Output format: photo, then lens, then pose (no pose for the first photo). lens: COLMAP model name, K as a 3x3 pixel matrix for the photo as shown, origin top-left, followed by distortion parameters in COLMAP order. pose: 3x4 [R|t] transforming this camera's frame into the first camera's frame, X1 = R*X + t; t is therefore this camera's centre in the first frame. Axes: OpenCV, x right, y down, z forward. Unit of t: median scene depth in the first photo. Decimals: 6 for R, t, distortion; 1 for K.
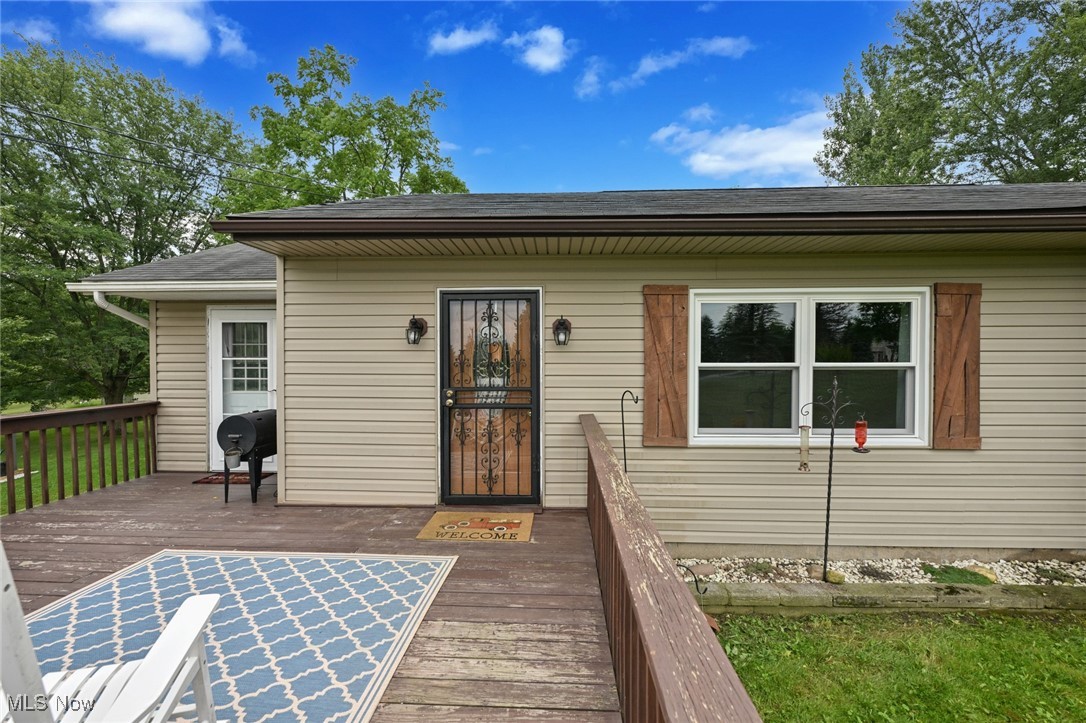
lens RADIAL K [[433.2, 0, 549.5], [0, 433.2, 364.4], [0, 0, 1]] dist [-0.003560, 0.000030]
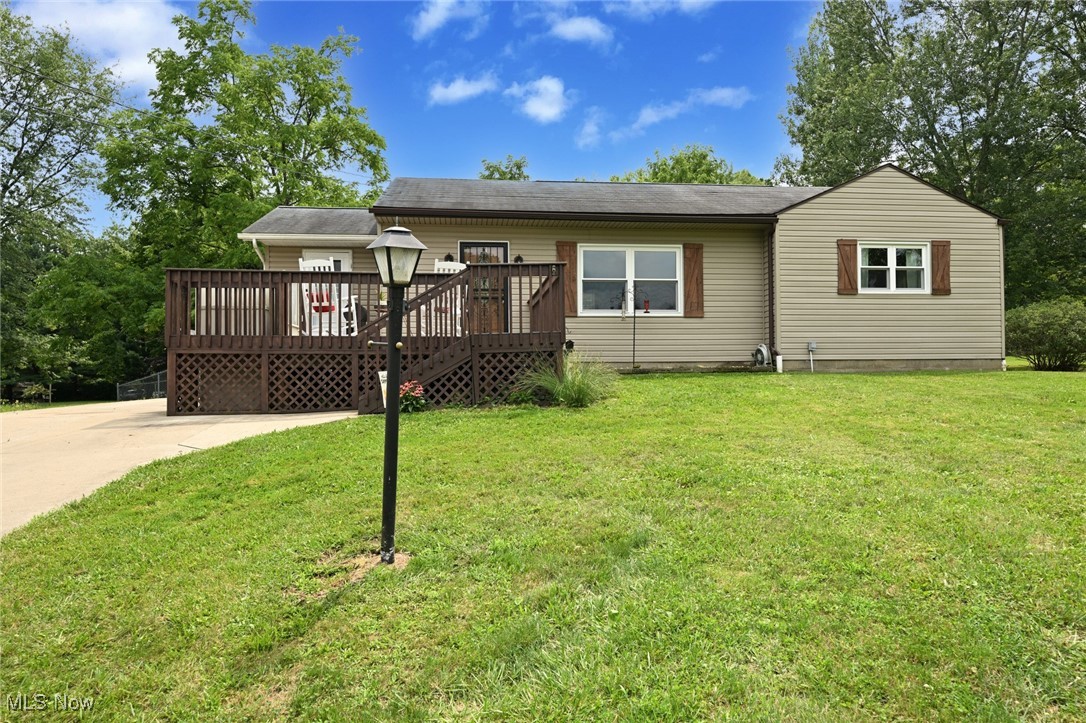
lens RADIAL K [[656.2, 0, 542.7], [0, 656.2, 362.1], [0, 0, 1]] dist [-0.003808, -0.000492]
pose [[0.990291, -0.000502, 0.139008, -0.320345], [0.004466, 0.999592, -0.028206, 0.535050], [-0.138937, 0.028553, 0.989889, -2.315429]]
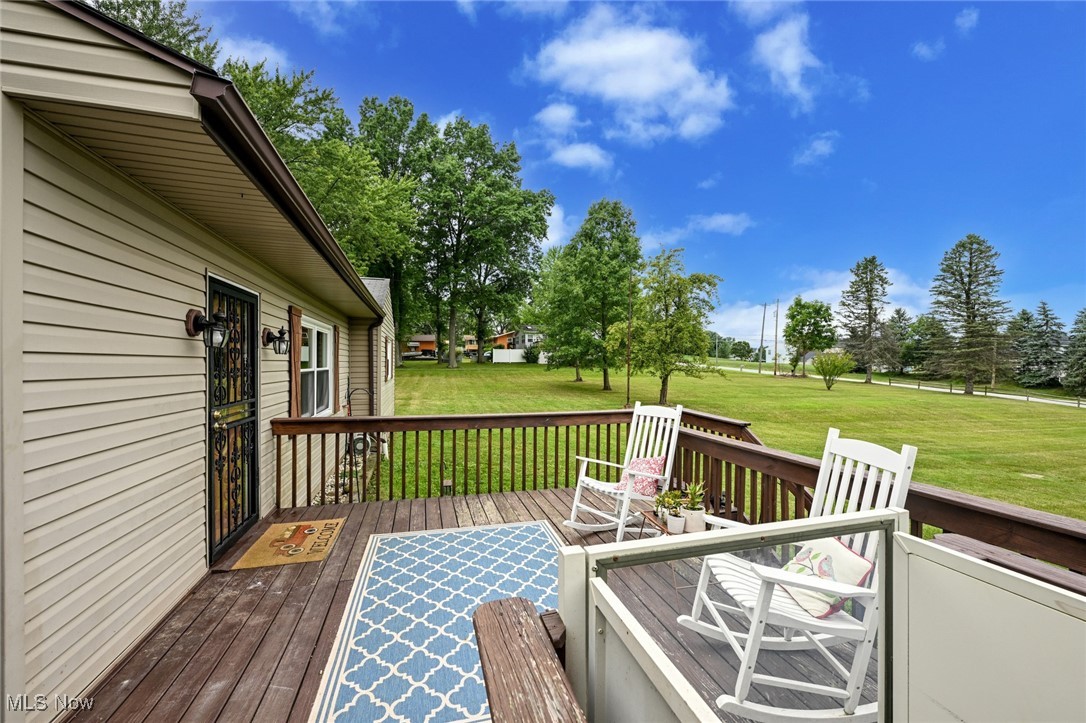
lens RADIAL K [[433.2, 0, 547.5], [0, 433.2, 363.5], [0, 0, 1]] dist [-0.003560, 0.000030]
pose [[-0.308254, -0.003198, 0.951299, -1.193503], [0.012672, 0.999892, 0.007468, -0.019696], [-0.951220, 0.014357, -0.308180, 0.727119]]
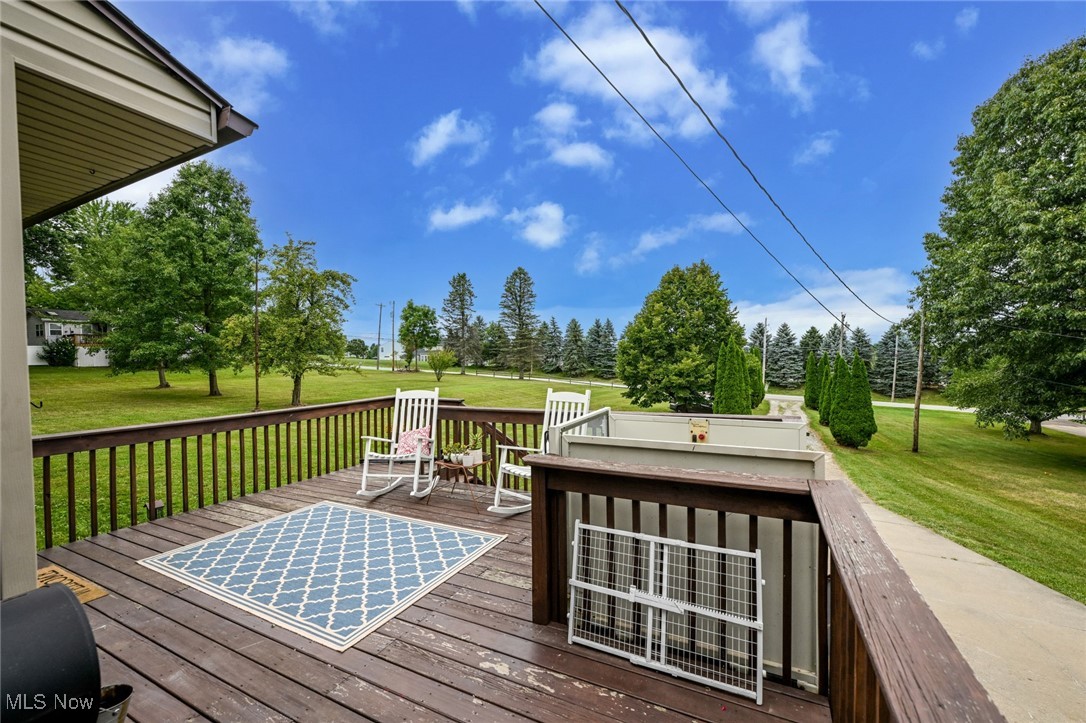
lens RADIAL K [[433.2, 0, 539.5], [0, 433.2, 363.7], [0, 0, 1]] dist [-0.003560, 0.000030]
pose [[-0.909018, 0.008889, 0.416663, -1.207911], [0.022987, 0.999320, 0.028830, -0.021412], [-0.416123, 0.035784, -0.908604, 1.220212]]
